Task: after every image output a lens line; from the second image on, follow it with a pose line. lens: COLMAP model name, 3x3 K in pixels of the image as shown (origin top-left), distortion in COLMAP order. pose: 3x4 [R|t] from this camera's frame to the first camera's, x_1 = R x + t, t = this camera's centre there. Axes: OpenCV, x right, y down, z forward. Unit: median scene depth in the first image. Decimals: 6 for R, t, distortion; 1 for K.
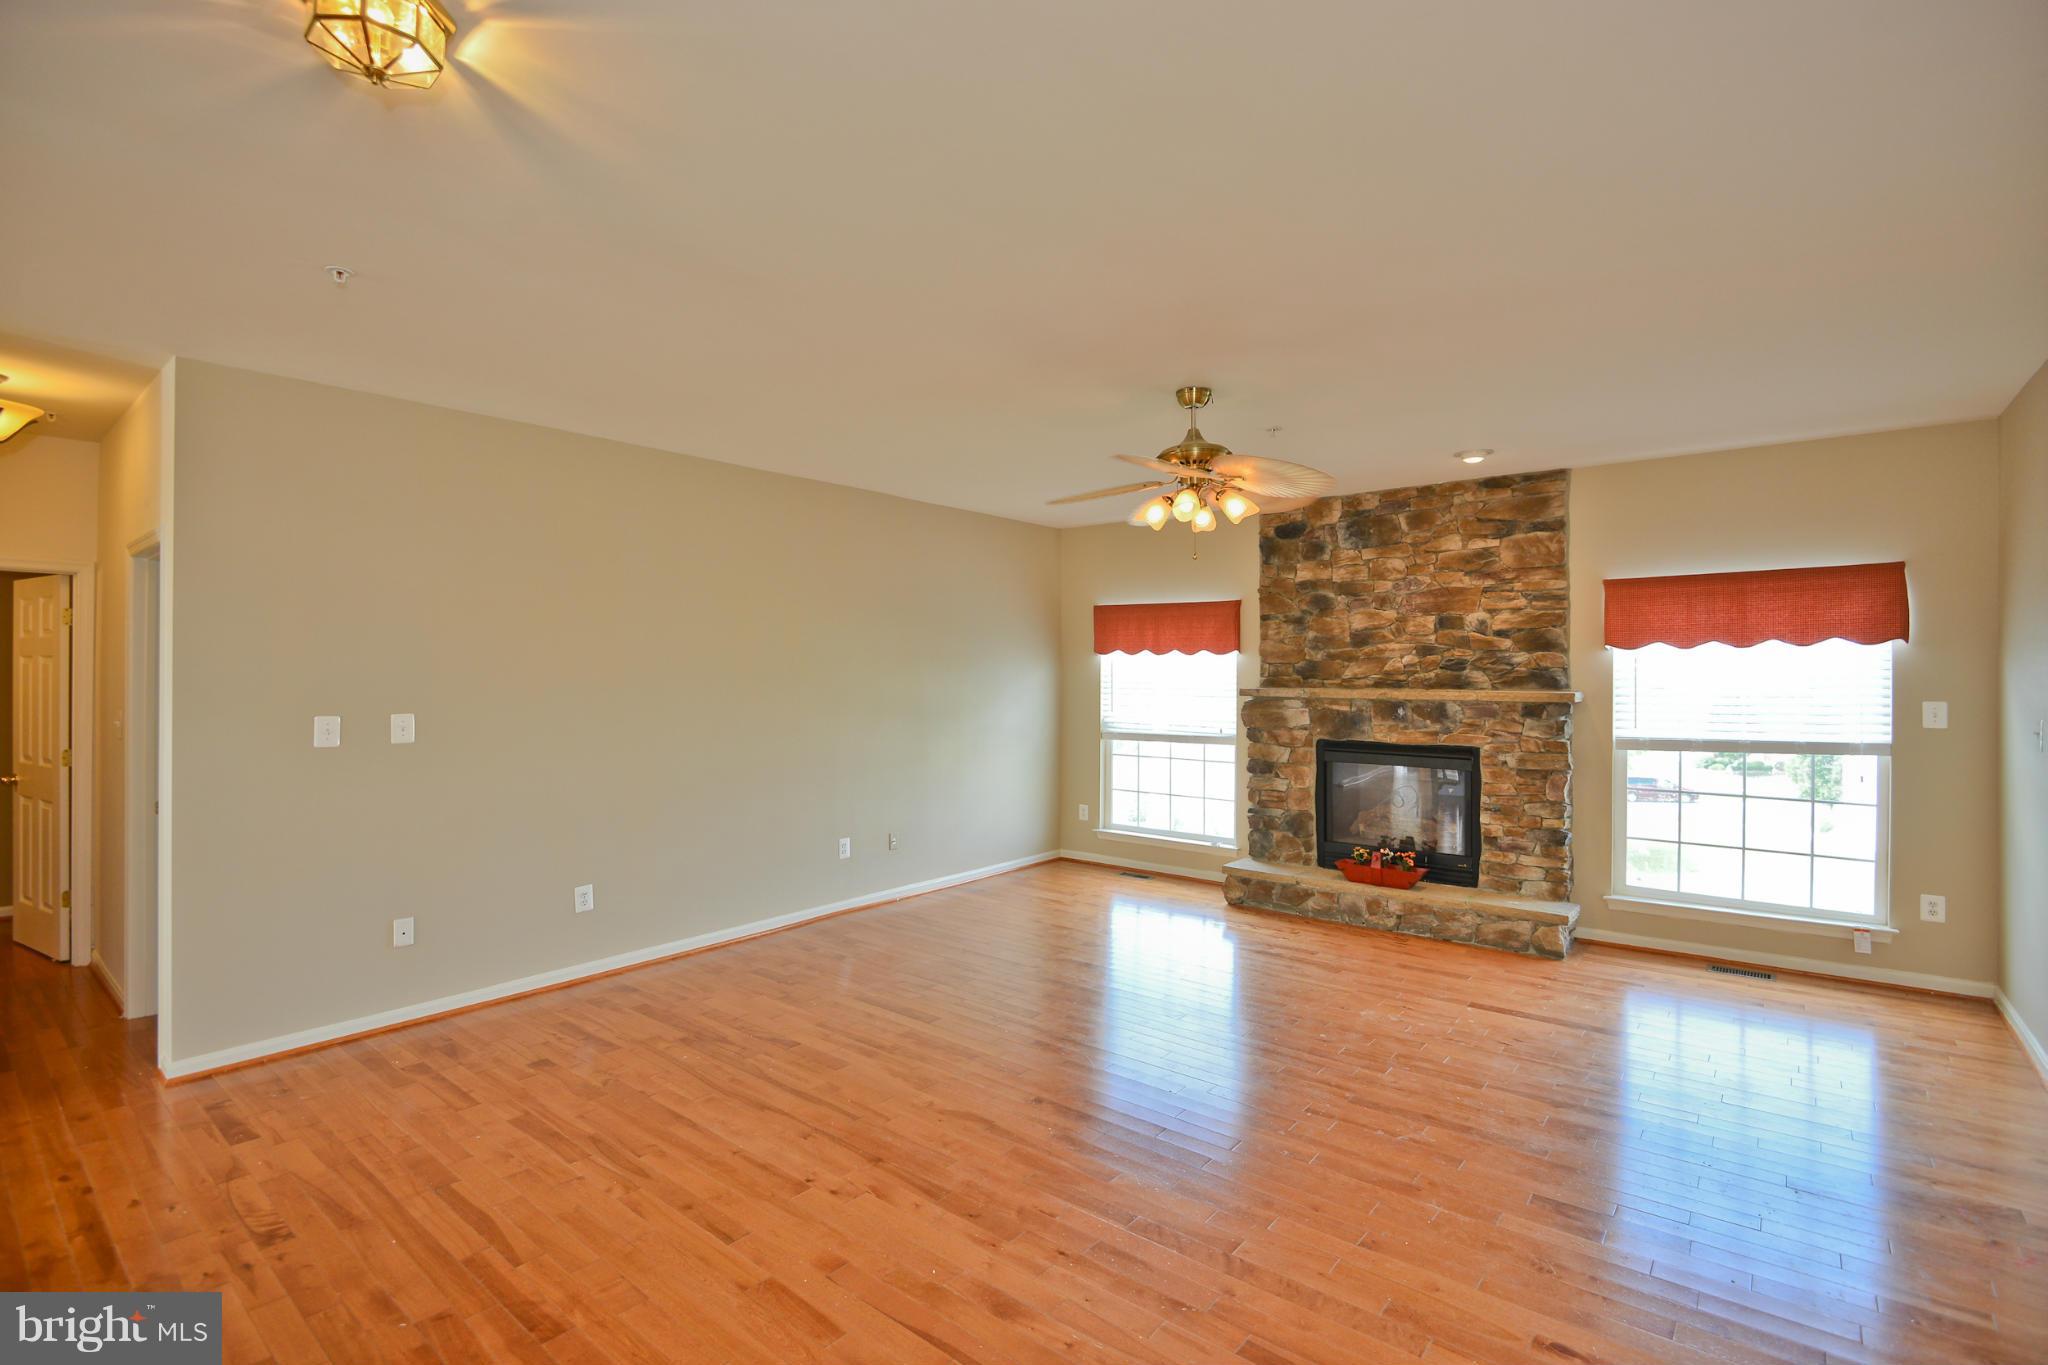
lens RADIAL K [[942.4, 0, 1026.0], [0, 942.4, 684.3], [0, 0, 1]] dist [-0.000642, -0.000042]
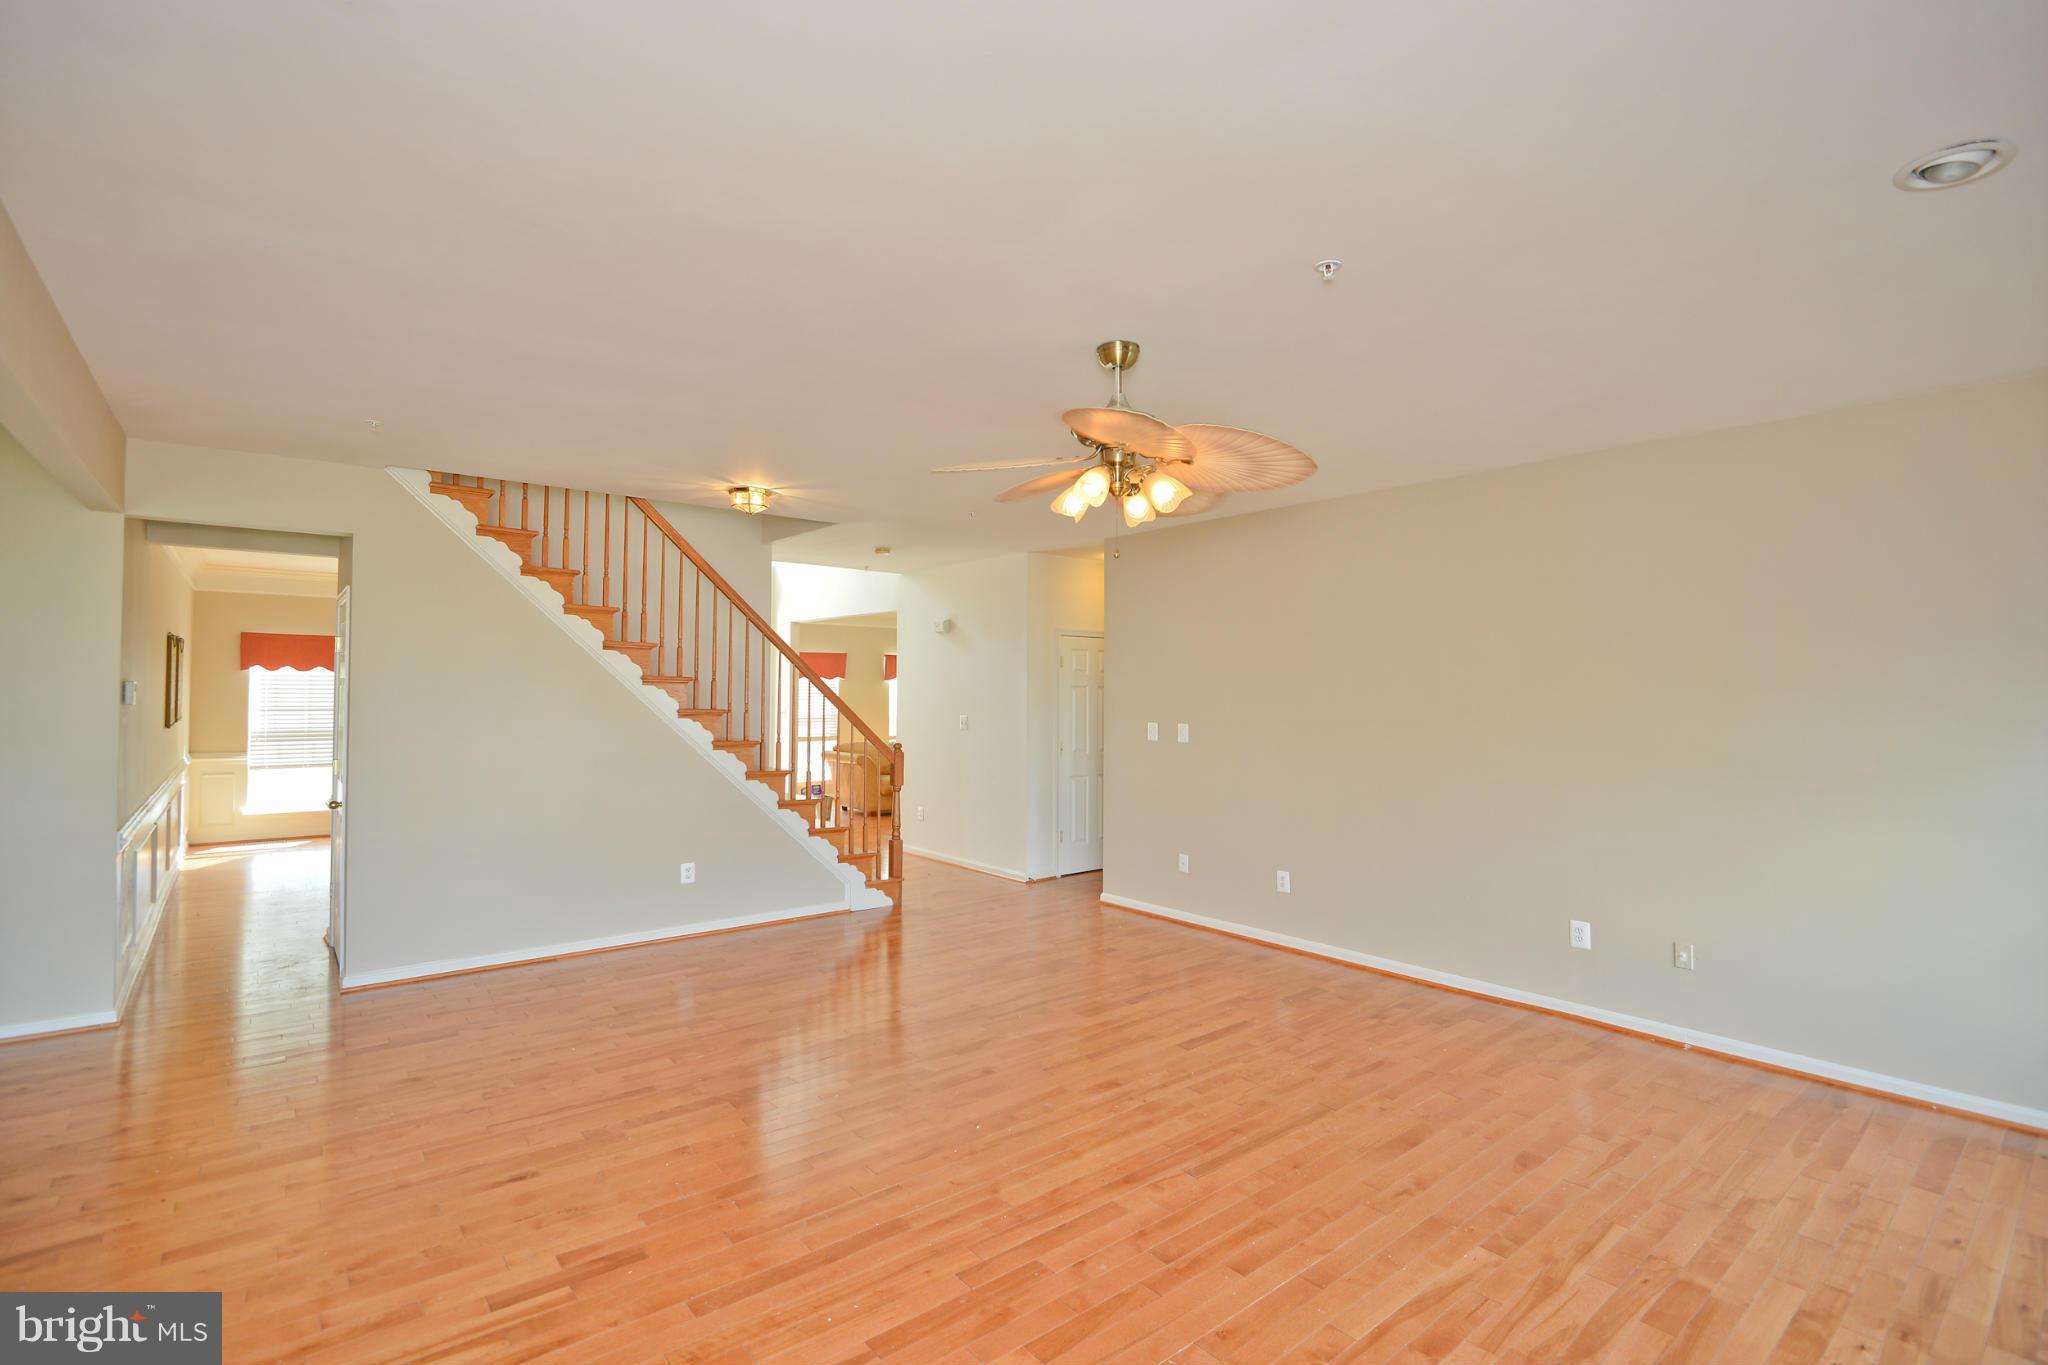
lens RADIAL K [[942.4, 0, 1018.5], [0, 942.4, 686.0], [0, 0, 1]] dist [-0.000642, -0.000042]
pose [[-0.201155, -0.006654, -0.979537, 1.842097], [-0.016621, 0.999856, -0.003378, -0.045430], [0.979418, 0.015601, -0.201237, 2.042361]]
